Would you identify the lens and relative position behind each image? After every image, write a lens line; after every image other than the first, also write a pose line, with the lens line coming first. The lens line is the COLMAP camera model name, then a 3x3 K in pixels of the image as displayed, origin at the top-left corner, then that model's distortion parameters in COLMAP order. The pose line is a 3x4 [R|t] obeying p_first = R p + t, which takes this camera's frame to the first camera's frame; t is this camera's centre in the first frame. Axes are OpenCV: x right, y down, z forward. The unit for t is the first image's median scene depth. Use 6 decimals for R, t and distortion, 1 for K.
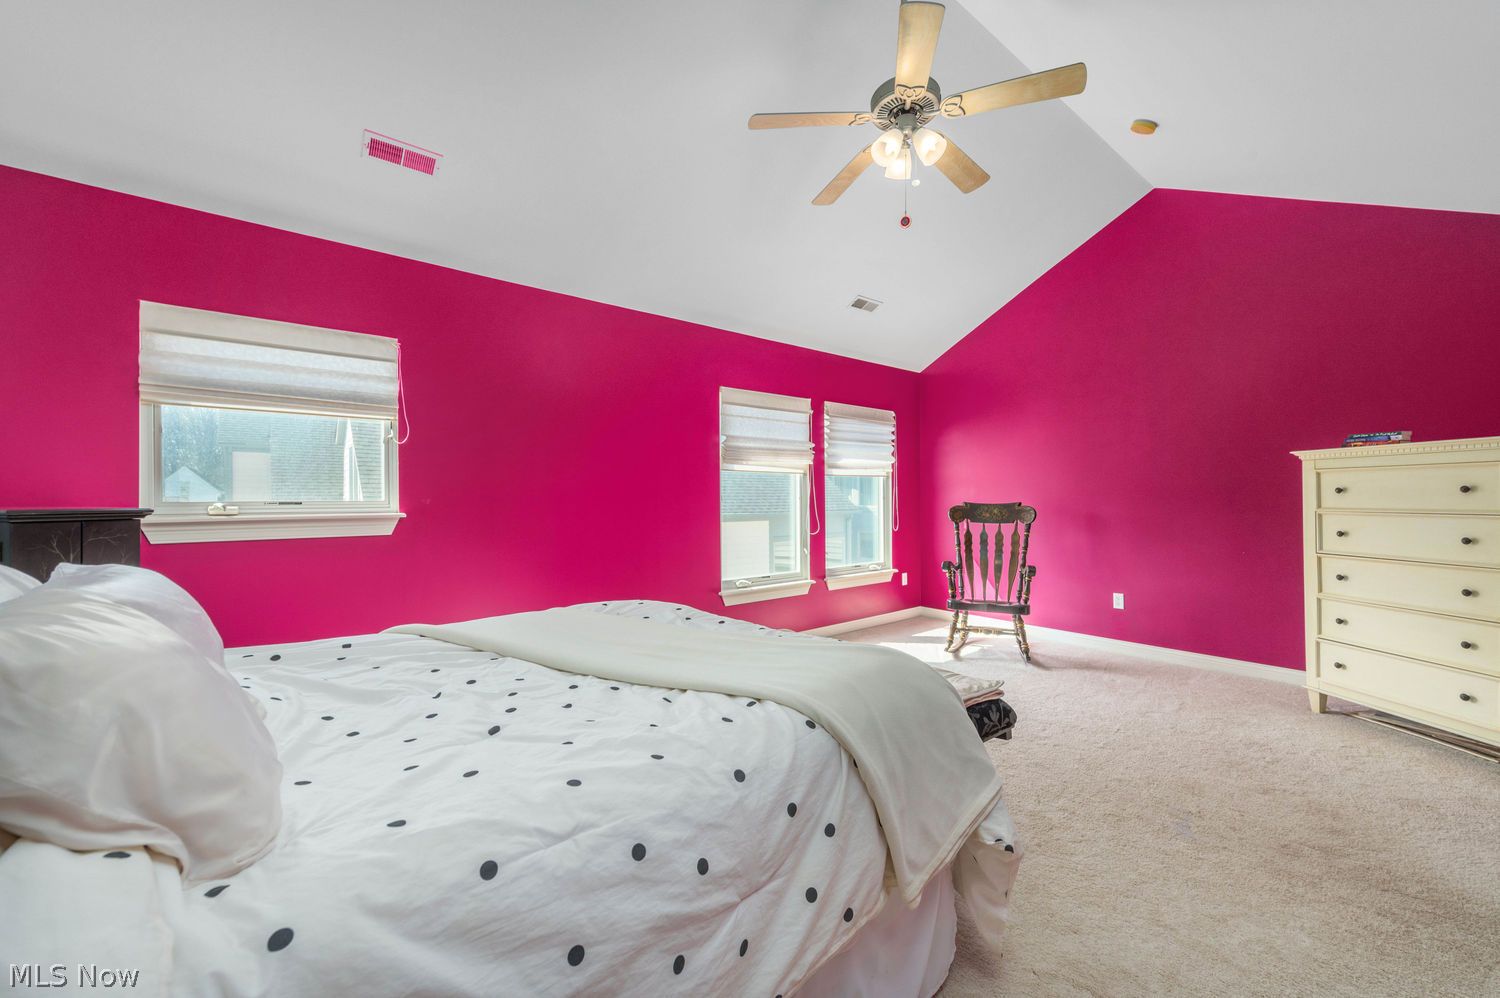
lens RADIAL K [[592.6, 0, 769.3], [0, 592.6, 493.7], [0, 0, 1]] dist [0.021456, -0.005438]
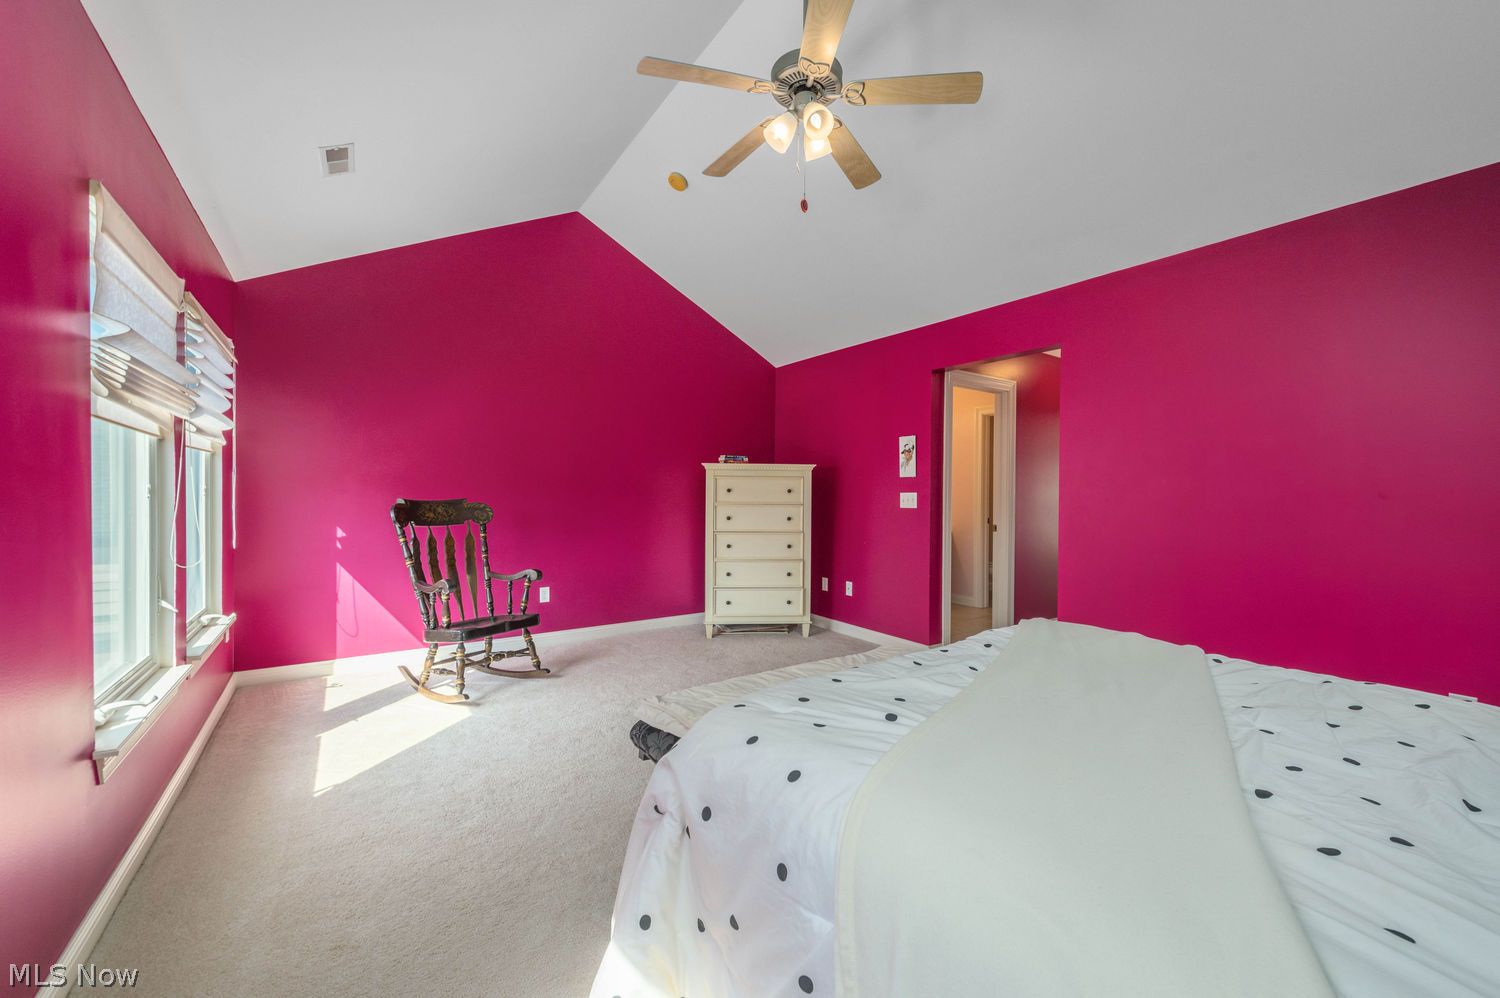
lens RADIAL K [[592.6, 0, 769.3], [0, 592.6, 493.7], [0, 0, 1]] dist [0.021456, -0.005438]
pose [[0.064794, -0.003225, 0.997893, -0.564716], [-0.019283, 0.999804, 0.004484, -0.006106], [-0.997712, -0.019533, 0.064719, 0.766257]]
